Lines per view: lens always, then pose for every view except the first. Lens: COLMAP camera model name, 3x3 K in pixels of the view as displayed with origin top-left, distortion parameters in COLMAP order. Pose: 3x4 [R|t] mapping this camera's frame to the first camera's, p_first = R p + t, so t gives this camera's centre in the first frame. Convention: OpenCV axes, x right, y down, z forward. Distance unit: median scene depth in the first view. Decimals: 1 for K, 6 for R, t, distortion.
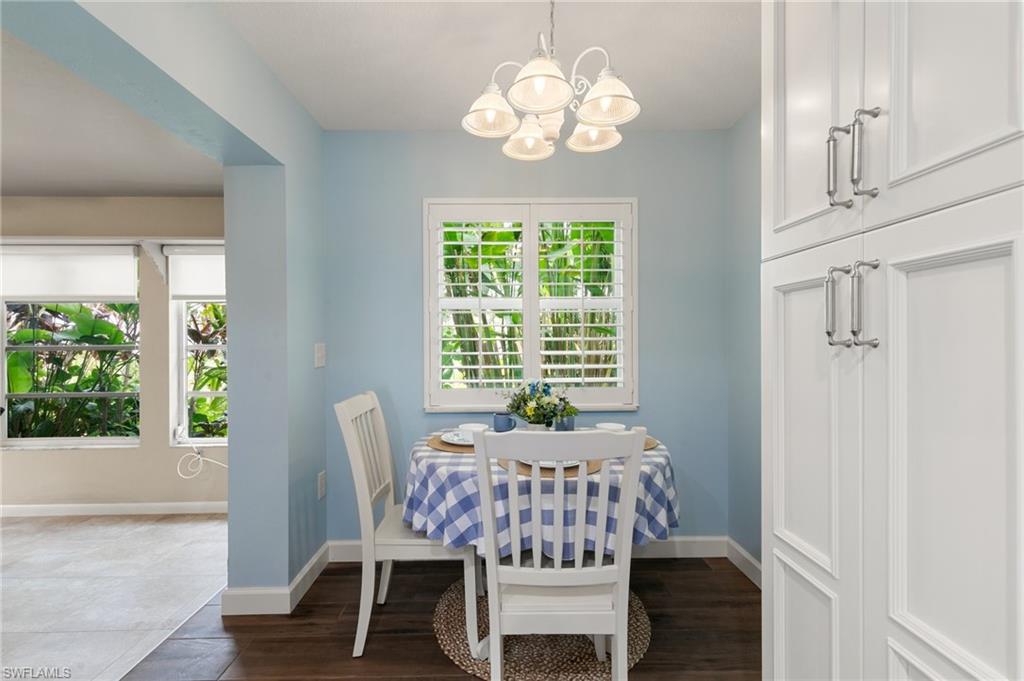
lens RADIAL K [[458.2, 0, 509.9], [0, 458.2, 341.1], [0, 0, 1]] dist [0.003583, -0.000465]
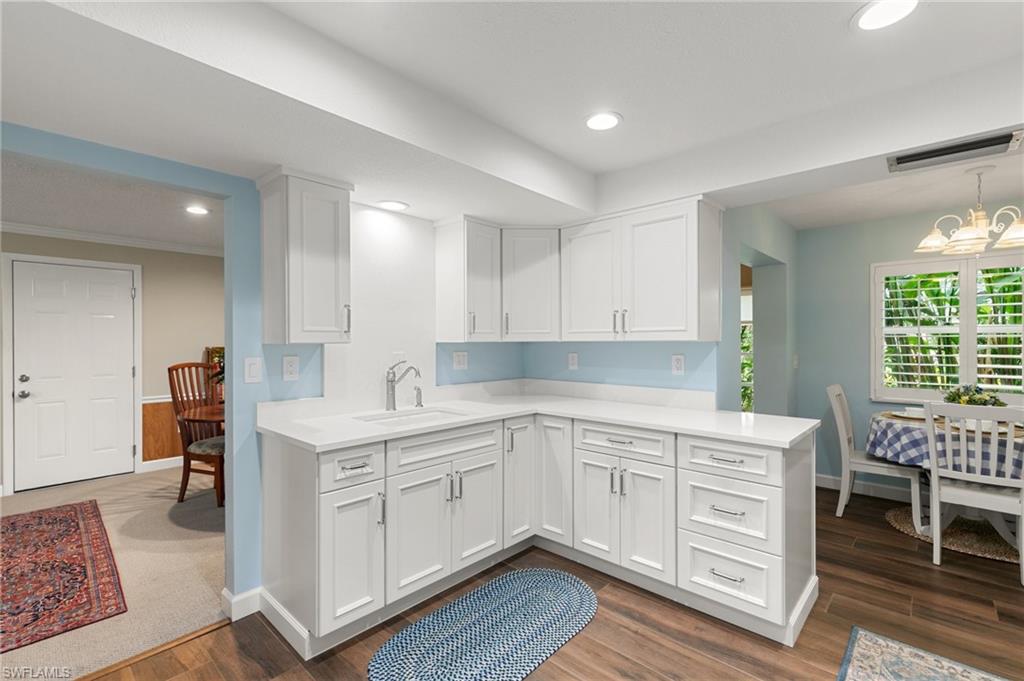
lens RADIAL K [[458.2, 0, 509.9], [0, 458.2, 341.1], [0, 0, 1]] dist [0.003583, -0.000465]
pose [[0.724290, 0.004700, -0.689479, 0.001312], [-0.004724, 0.999987, 0.001854, -0.066094], [0.689479, 0.001914, 0.724303, -1.408453]]
